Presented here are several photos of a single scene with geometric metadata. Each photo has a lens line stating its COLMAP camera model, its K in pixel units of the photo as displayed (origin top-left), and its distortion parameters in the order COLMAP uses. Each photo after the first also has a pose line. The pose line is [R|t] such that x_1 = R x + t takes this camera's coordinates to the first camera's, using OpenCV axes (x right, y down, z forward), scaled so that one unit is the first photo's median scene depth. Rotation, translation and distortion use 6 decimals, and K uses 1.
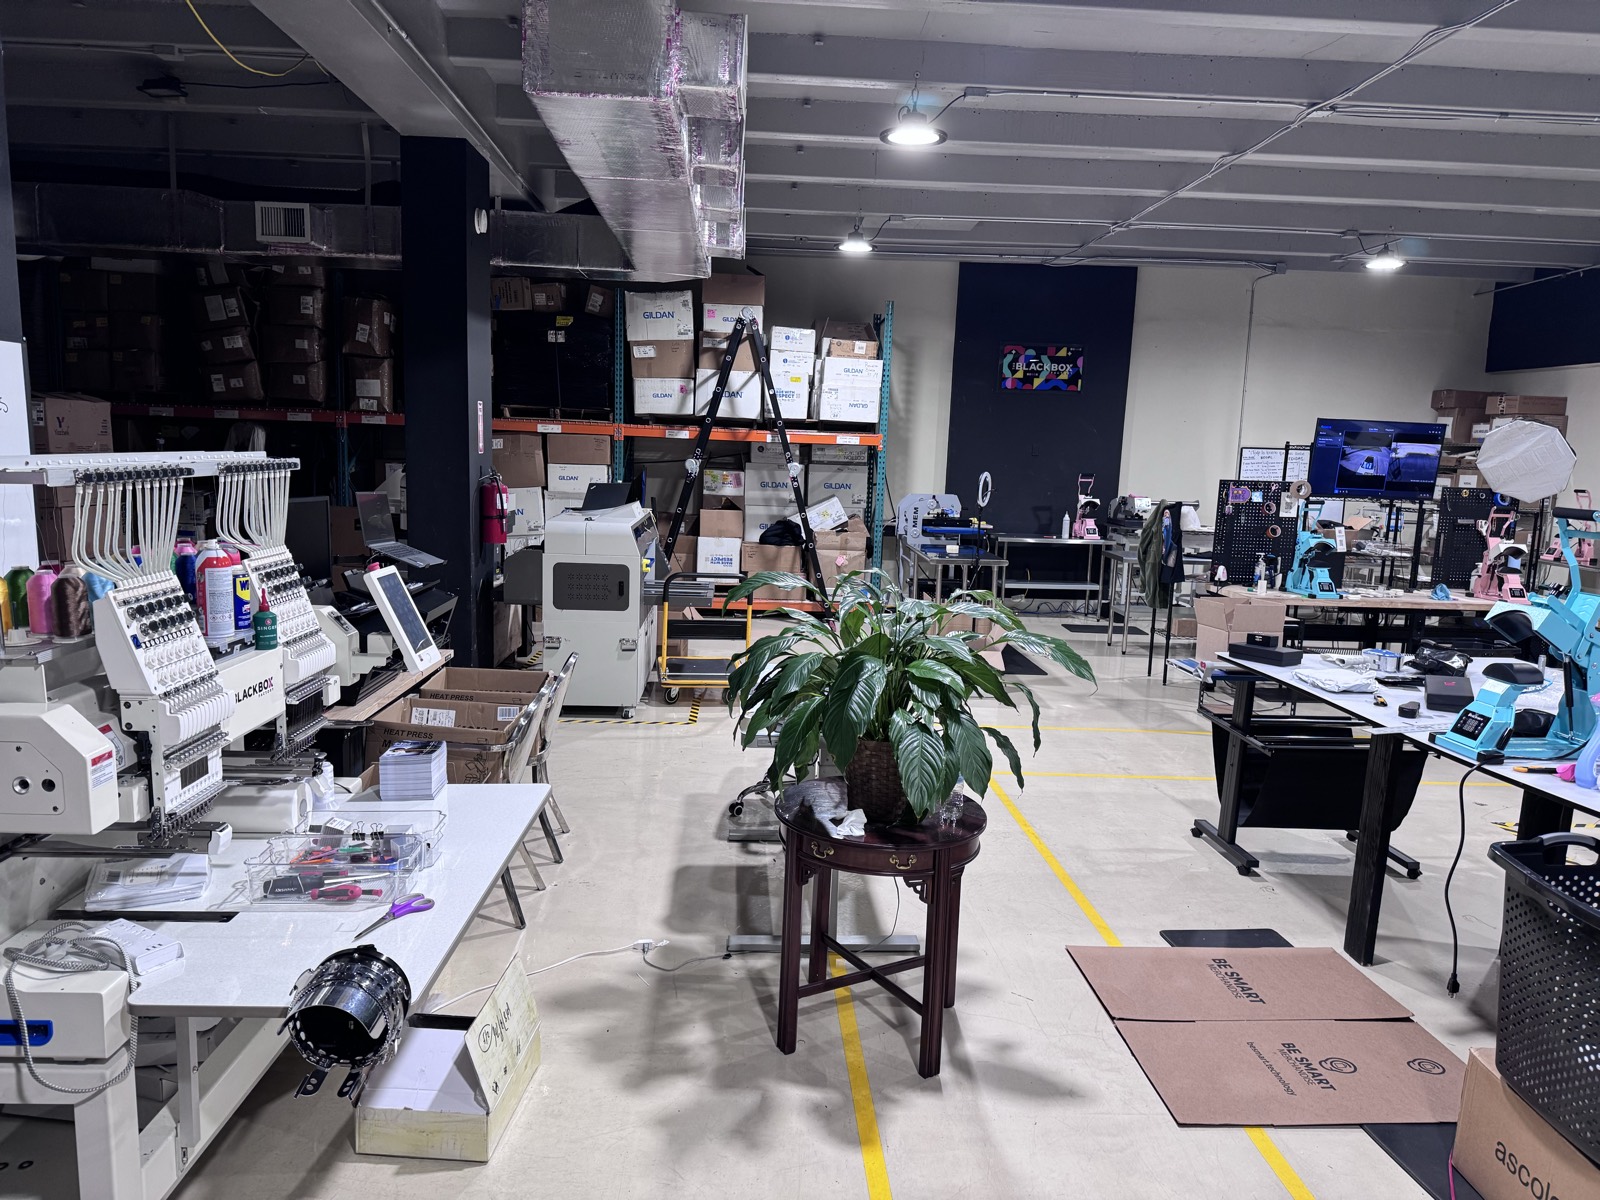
lens RADIAL K [[1127.7, 0, 800.0], [0, 1127.7, 600.0], [0, 0, 1]] dist [0.076919, -0.140142]
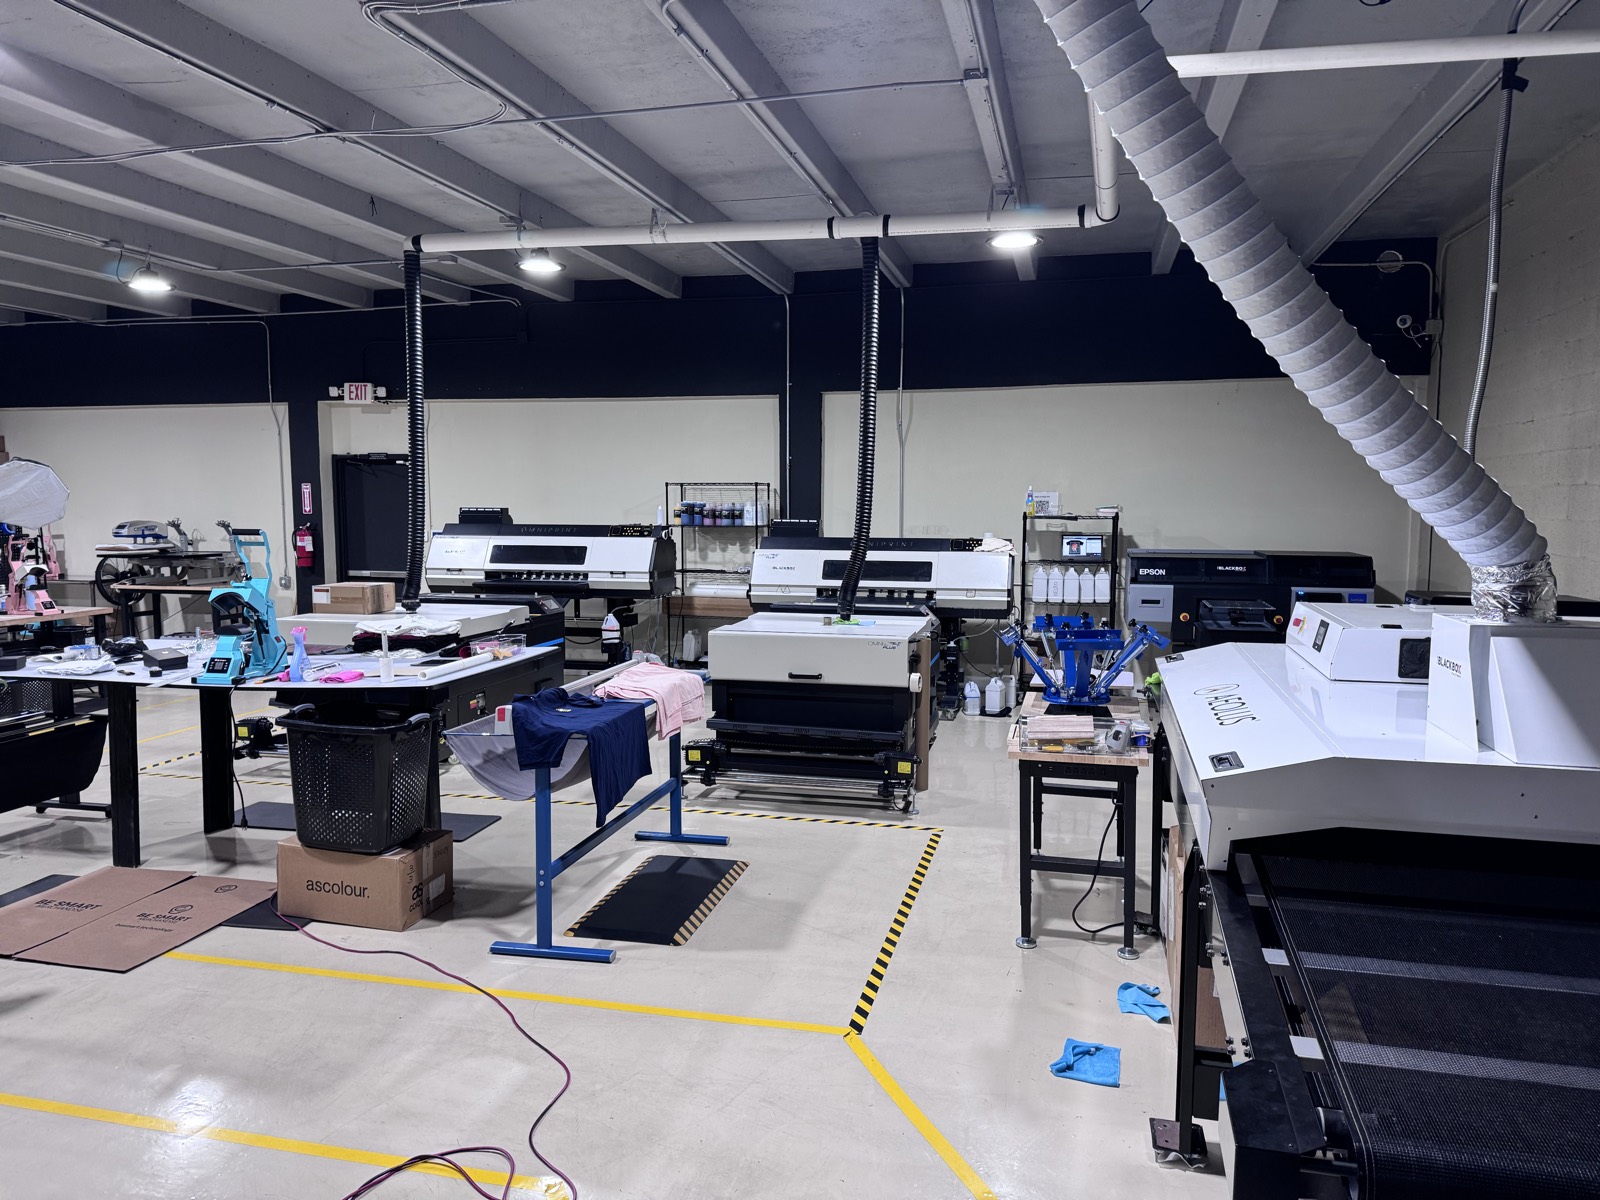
lens RADIAL K [[1127.7, 0, 800.0], [0, 1127.7, 600.0], [0, 0, 1]] dist [0.076919, -0.140142]
pose [[0.288469, -0.125281, 0.949258, -0.639571], [0.142690, 0.985957, 0.086763, -0.004742], [-0.946797, 0.110421, 0.302294, -0.260287]]
